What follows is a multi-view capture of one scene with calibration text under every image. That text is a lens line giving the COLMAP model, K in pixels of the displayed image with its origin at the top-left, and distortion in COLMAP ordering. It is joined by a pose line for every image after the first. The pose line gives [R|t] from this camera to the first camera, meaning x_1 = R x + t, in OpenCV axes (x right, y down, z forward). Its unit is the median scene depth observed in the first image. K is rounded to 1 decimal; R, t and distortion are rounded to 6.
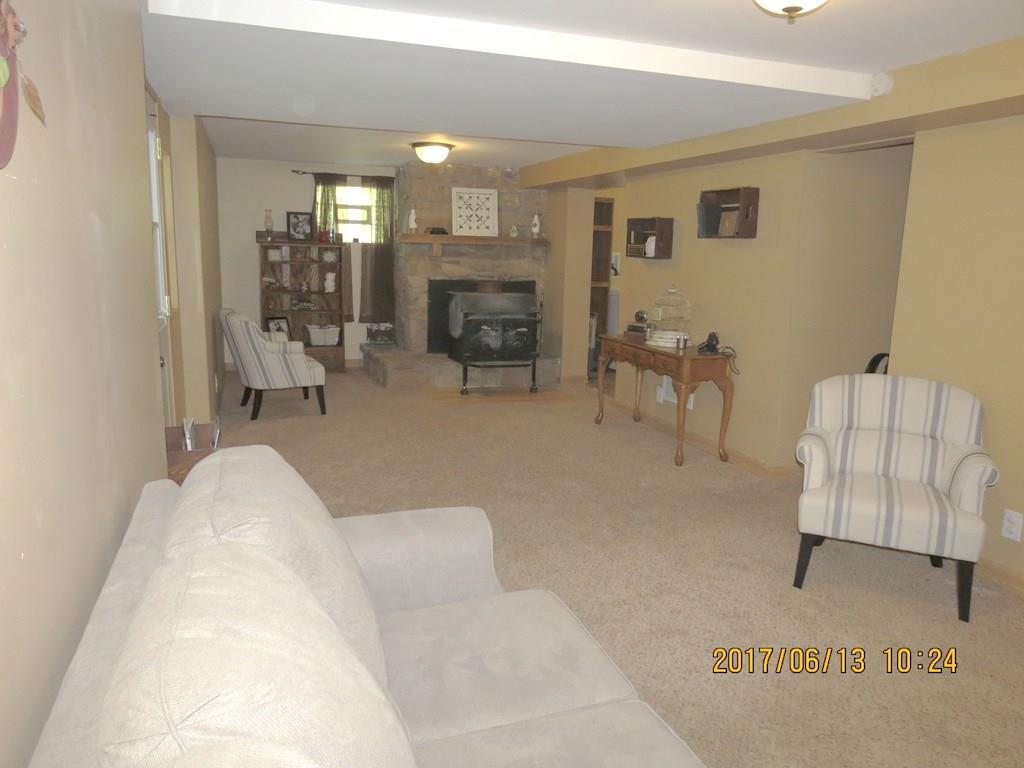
lens RADIAL K [[727.9, 0, 512.0], [0, 727.9, 384.0], [0, 0, 1]] dist [-0.037704, 0.021306]
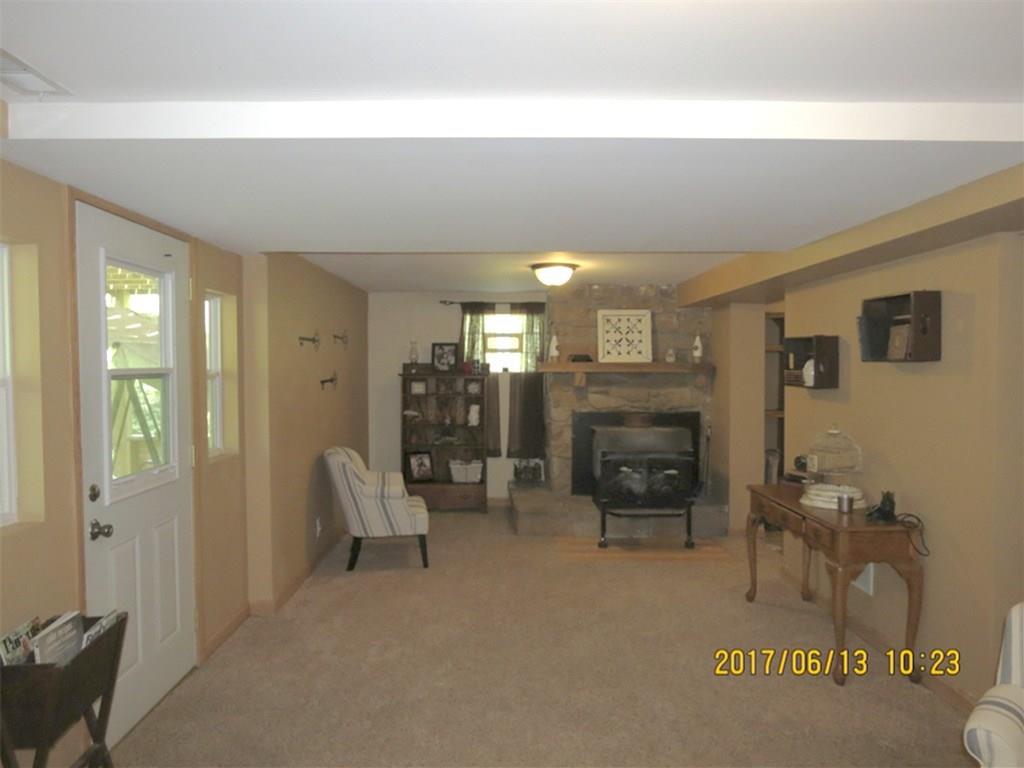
lens RADIAL K [[727.9, 0, 512.0], [0, 727.9, 384.0], [0, 0, 1]] dist [-0.037704, 0.021306]
pose [[0.945430, -0.020263, -0.325195, 0.106577], [-0.032697, 0.987126, -0.156569, -0.035144], [0.324181, 0.158658, 0.932596, 0.135877]]
